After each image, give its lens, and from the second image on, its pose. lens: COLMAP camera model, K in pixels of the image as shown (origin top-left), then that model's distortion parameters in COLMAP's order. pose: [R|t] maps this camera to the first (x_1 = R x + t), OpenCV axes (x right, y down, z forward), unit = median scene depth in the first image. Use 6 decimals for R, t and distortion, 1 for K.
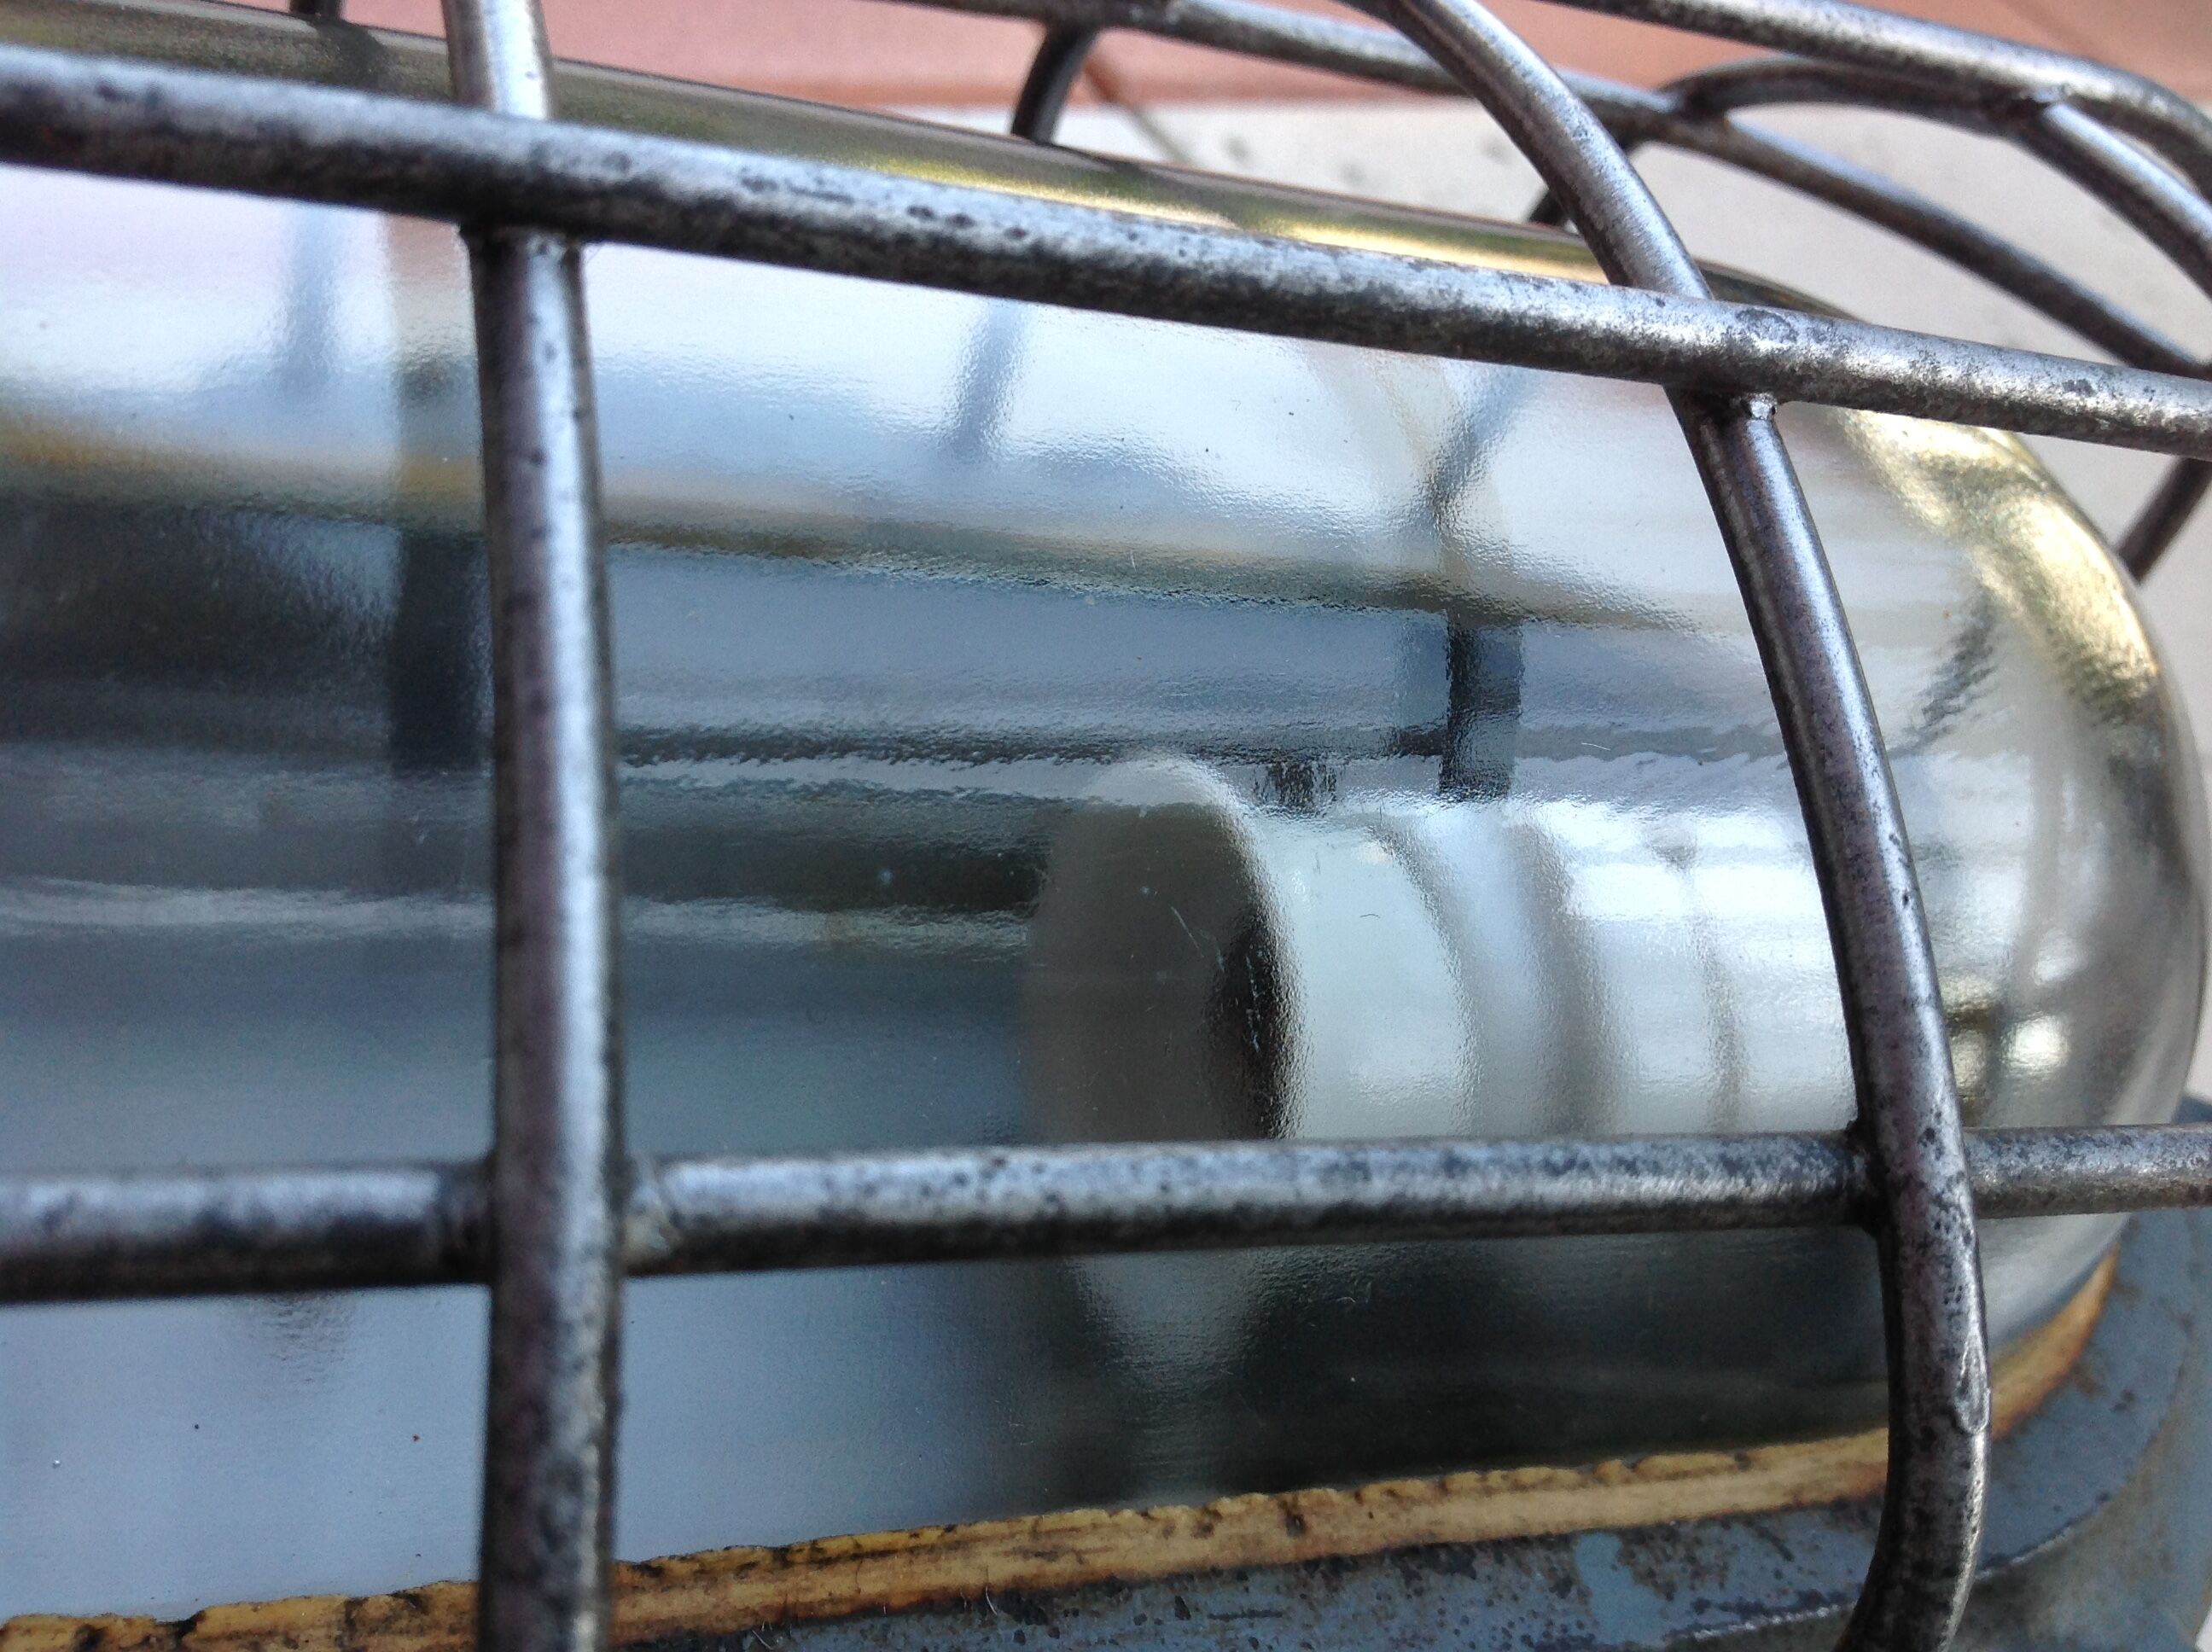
lens RADIAL K [[2190.6, 0, 1106.0], [0, 2190.6, 826.0], [0, 0, 1]] dist [0.095039, -0.279928]
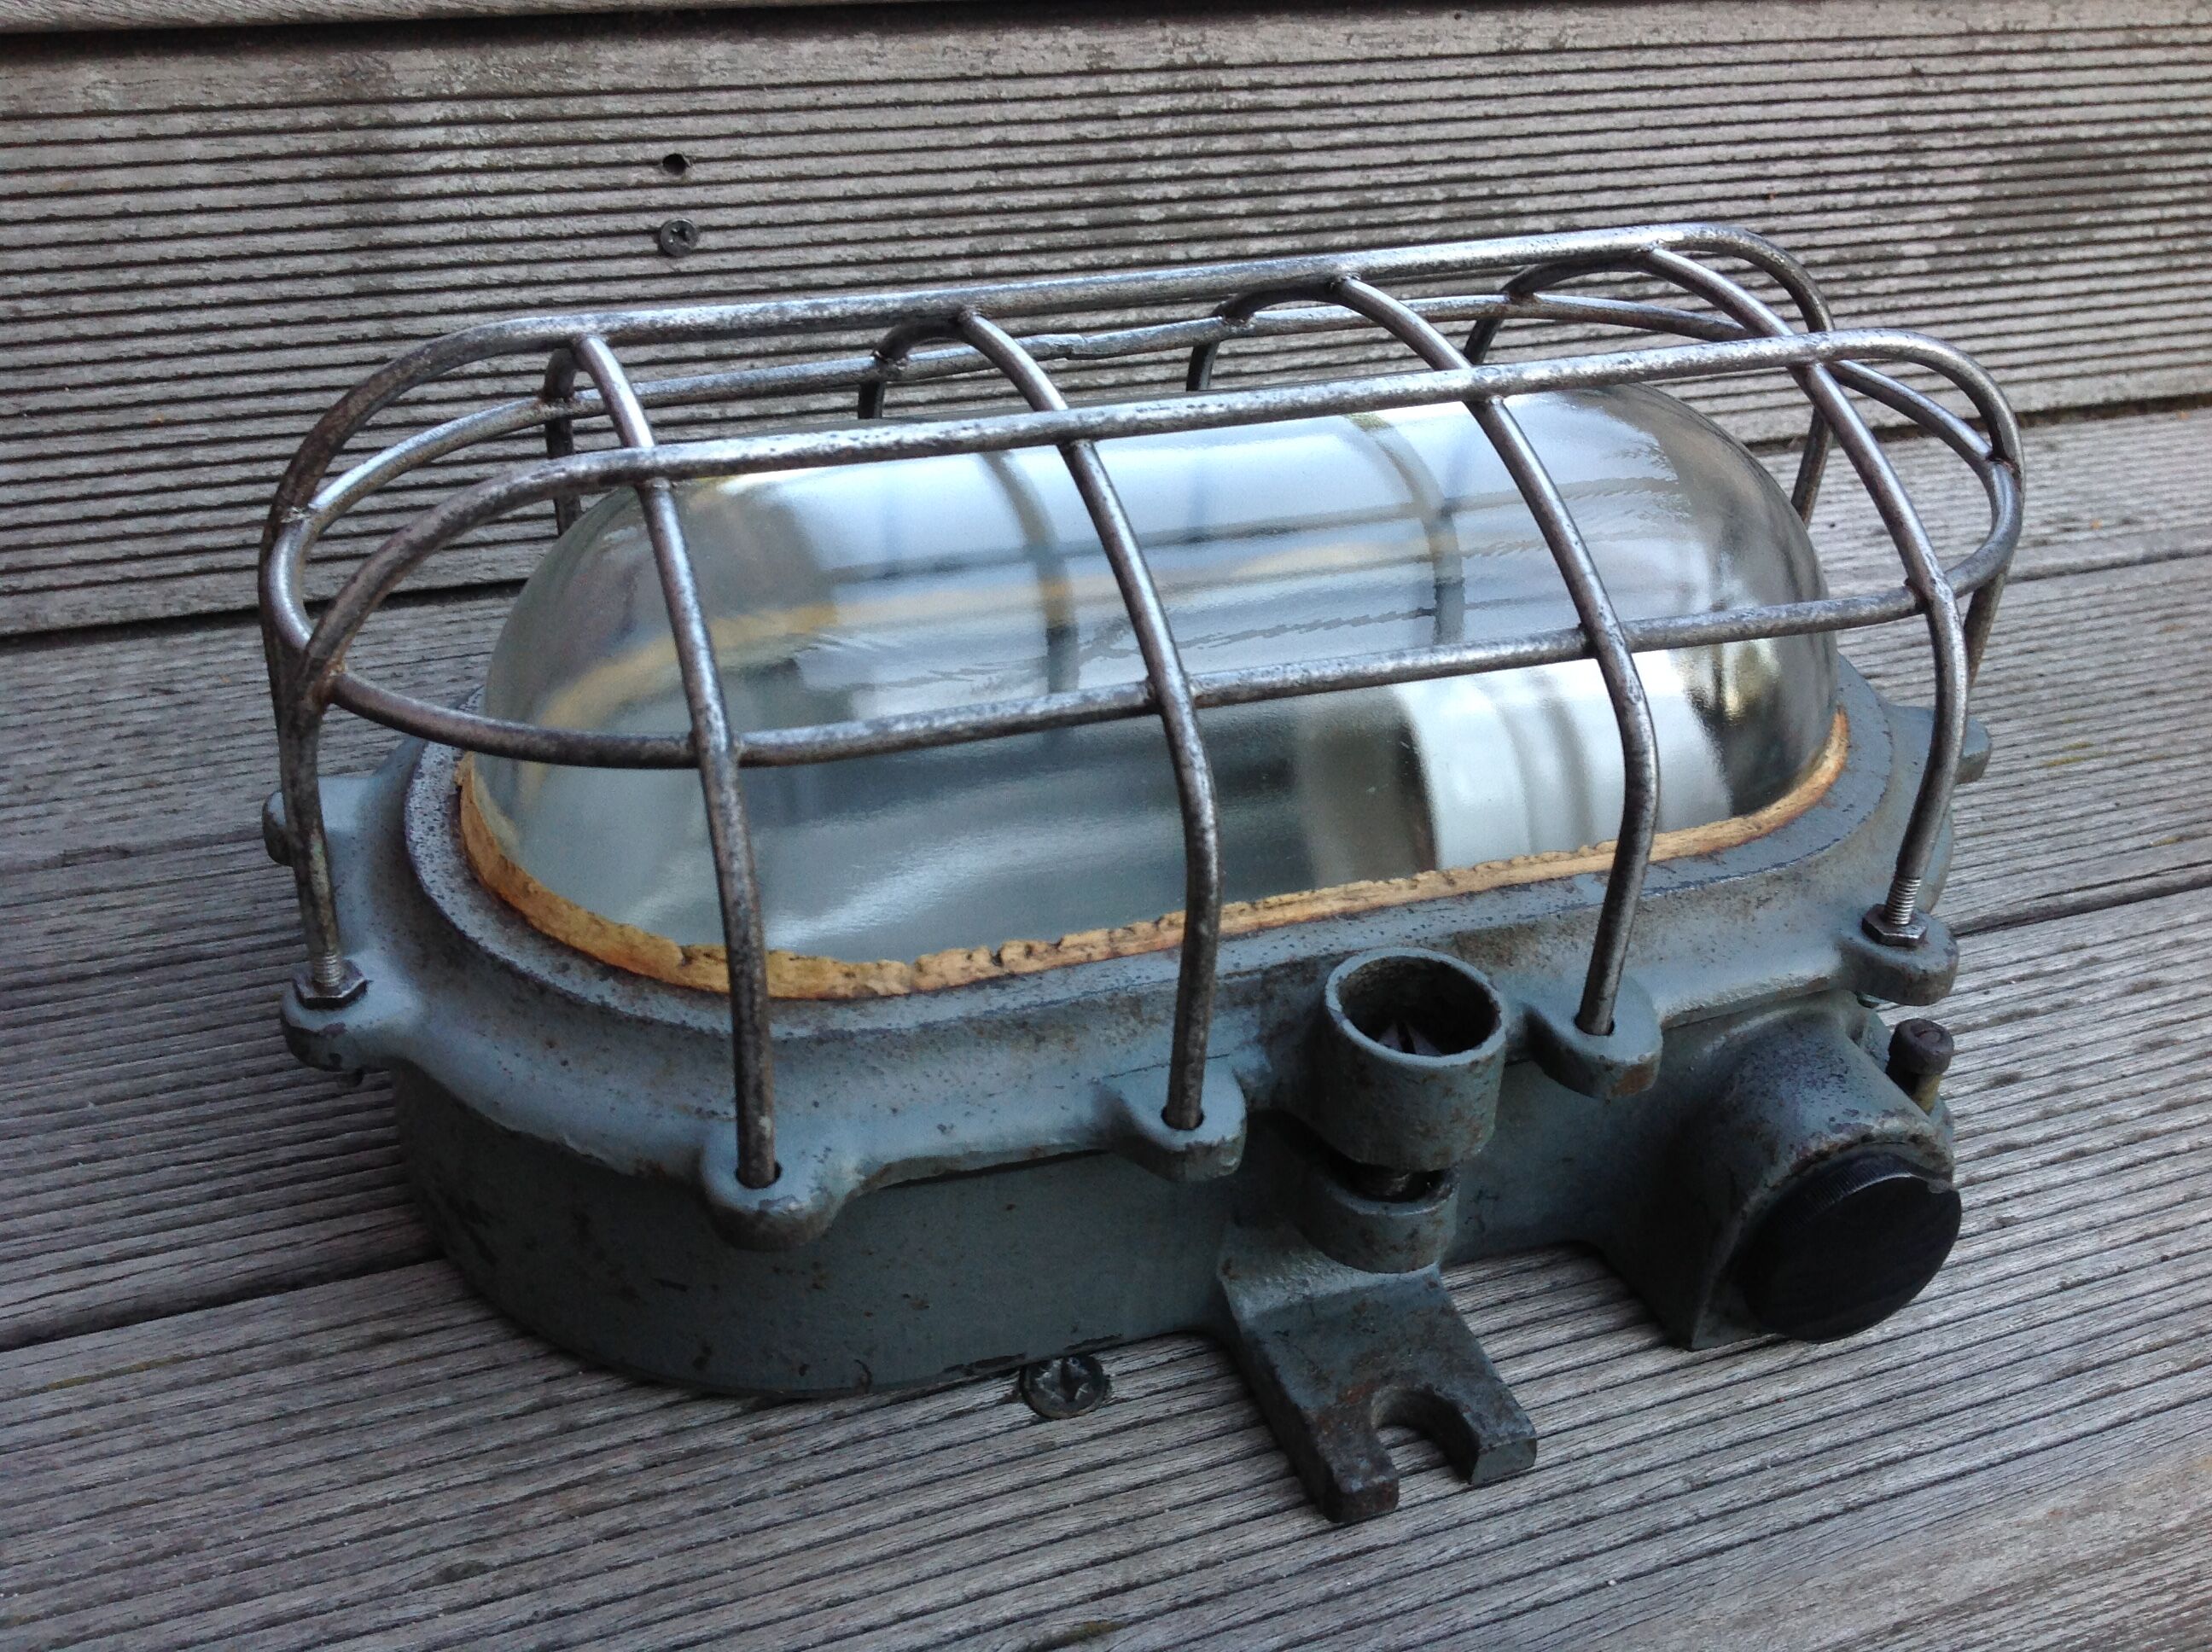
lens RADIAL K [[2143.3, 0, 1106.0], [0, 2143.3, 826.0], [0, 0, 1]] dist [0.058980, -0.002648]
pose [[0.963963, -0.253679, -0.080135, -0.082119], [0.240373, 0.959599, -0.146253, 0.549484], [0.113998, 0.121720, 0.985996, -1.505869]]
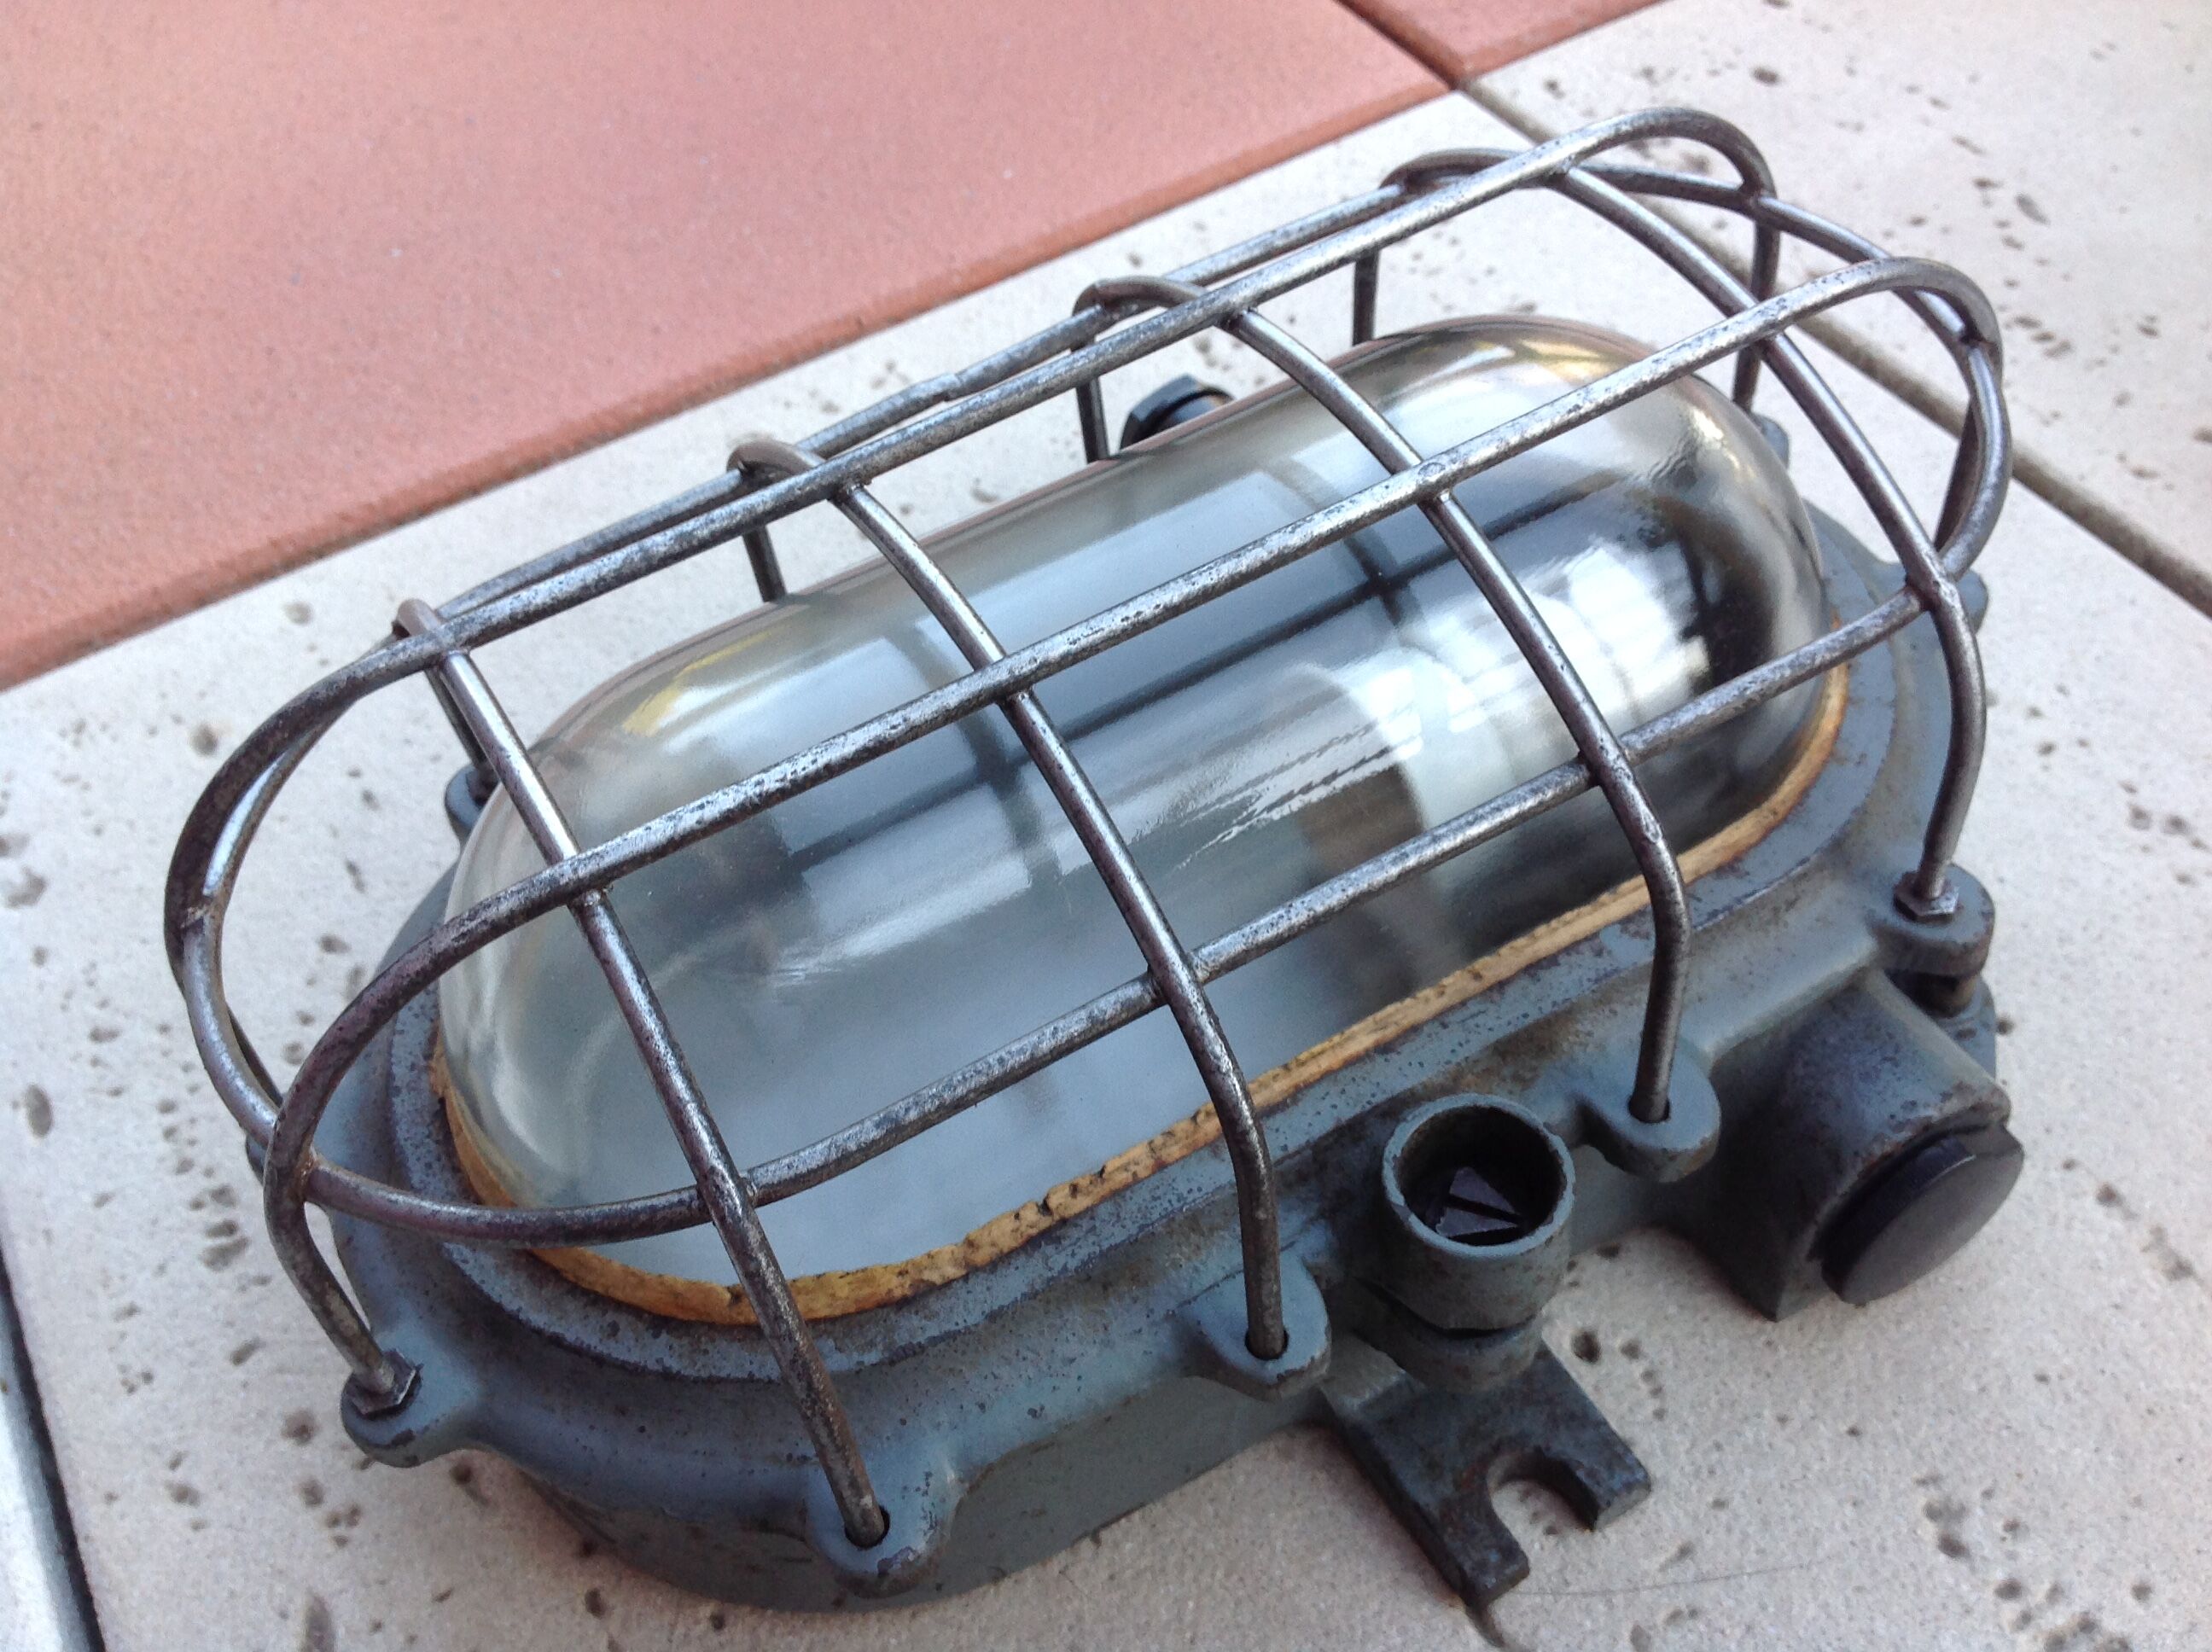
lens RADIAL K [[2101.4, 0, 1106.0], [0, 2101.4, 826.0], [0, 0, 1]] dist [0.108134, -0.250198]
pose [[0.894183, -0.423475, -0.145277, 0.135631], [0.439426, 0.892264, 0.103772, -0.254830], [0.085681, -0.156630, 0.983934, -1.323516]]
